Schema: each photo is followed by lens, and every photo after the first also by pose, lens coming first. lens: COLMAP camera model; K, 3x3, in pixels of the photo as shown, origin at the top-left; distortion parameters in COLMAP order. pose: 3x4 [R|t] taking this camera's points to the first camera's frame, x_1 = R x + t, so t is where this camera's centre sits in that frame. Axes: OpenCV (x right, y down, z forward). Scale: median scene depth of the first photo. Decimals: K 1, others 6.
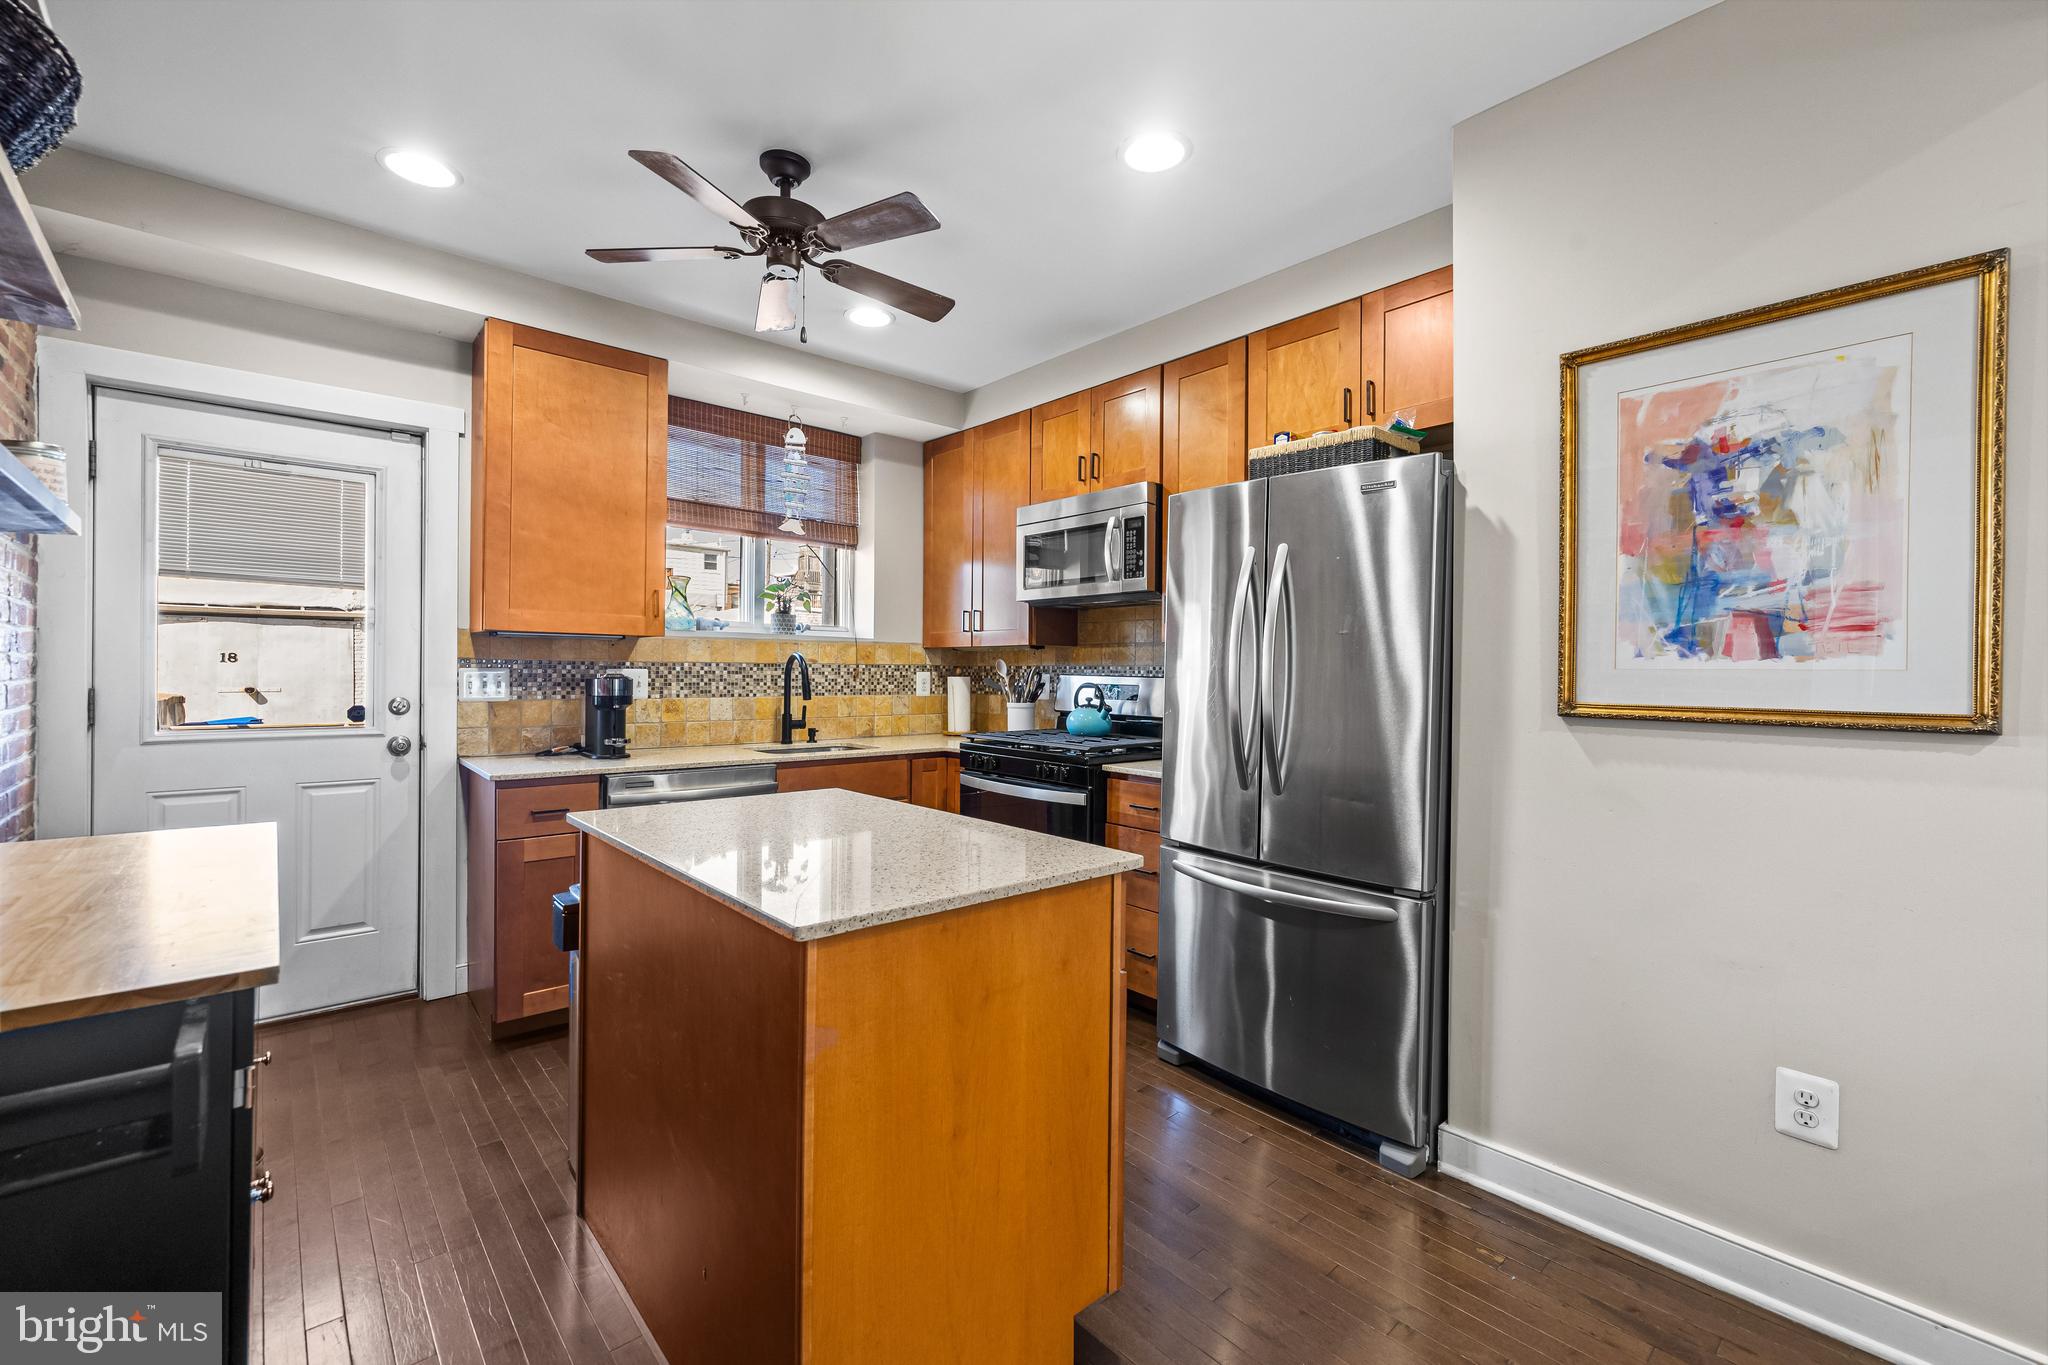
lens RADIAL K [[858.7, 0, 1025.5], [0, 858.7, 679.7], [0, 0, 1]] dist [0.001406, 0.000618]
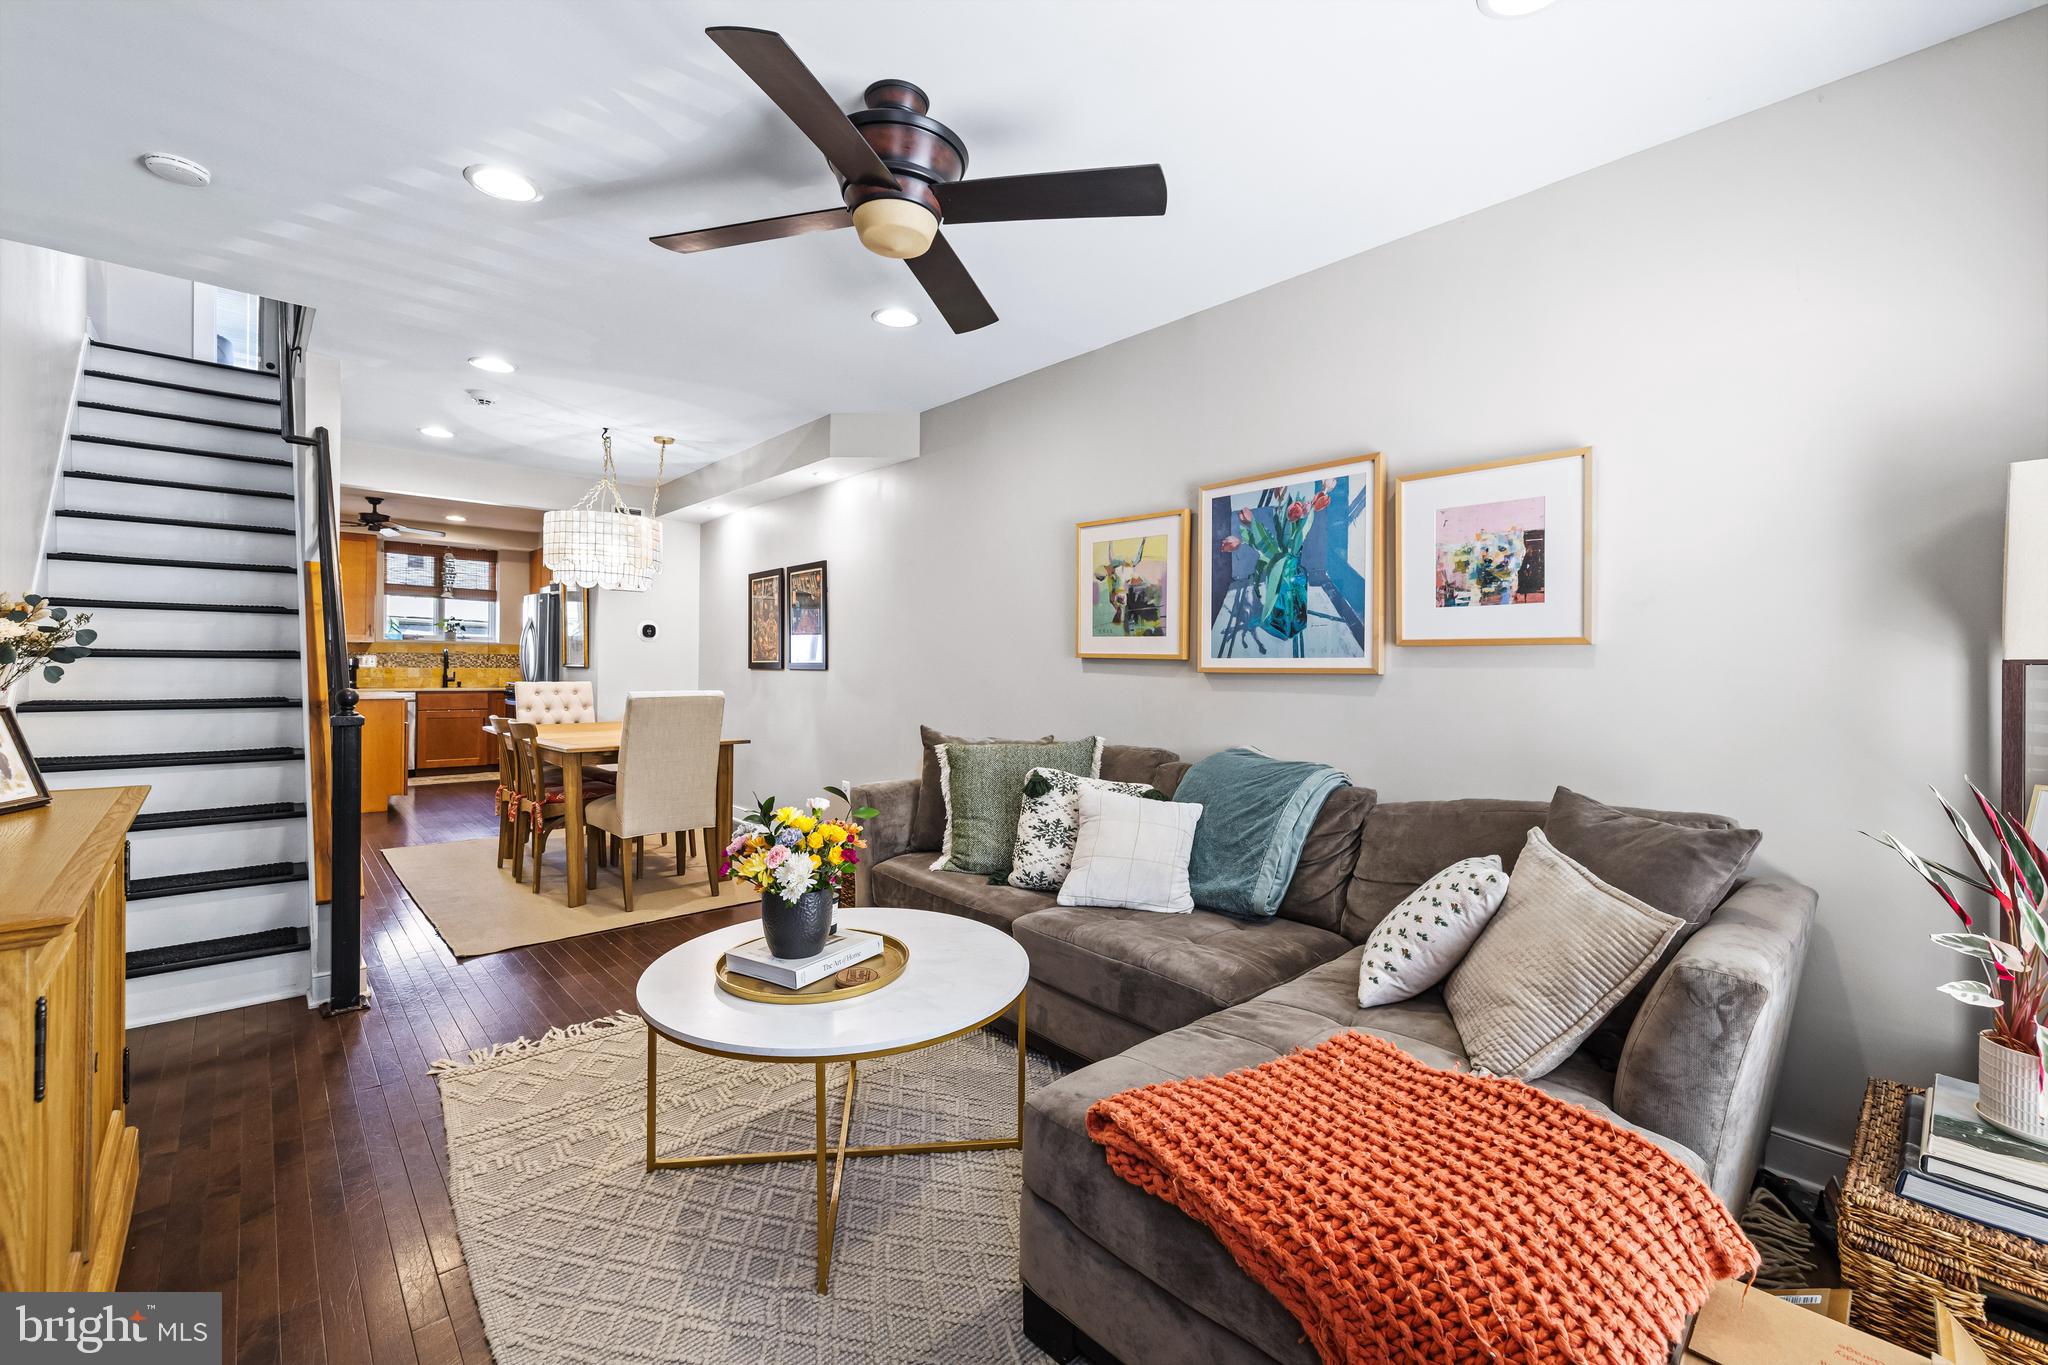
lens RADIAL K [[858.7, 0, 1029.4], [0, 858.7, 676.1], [0, 0, 1]] dist [0.001406, 0.000618]
pose [[0.999967, 0.004438, 0.006863, 1.563449], [-0.004431, 0.999990, -0.001130, 0.045914], [-0.006868, 0.001099, 0.999976, -1.628439]]
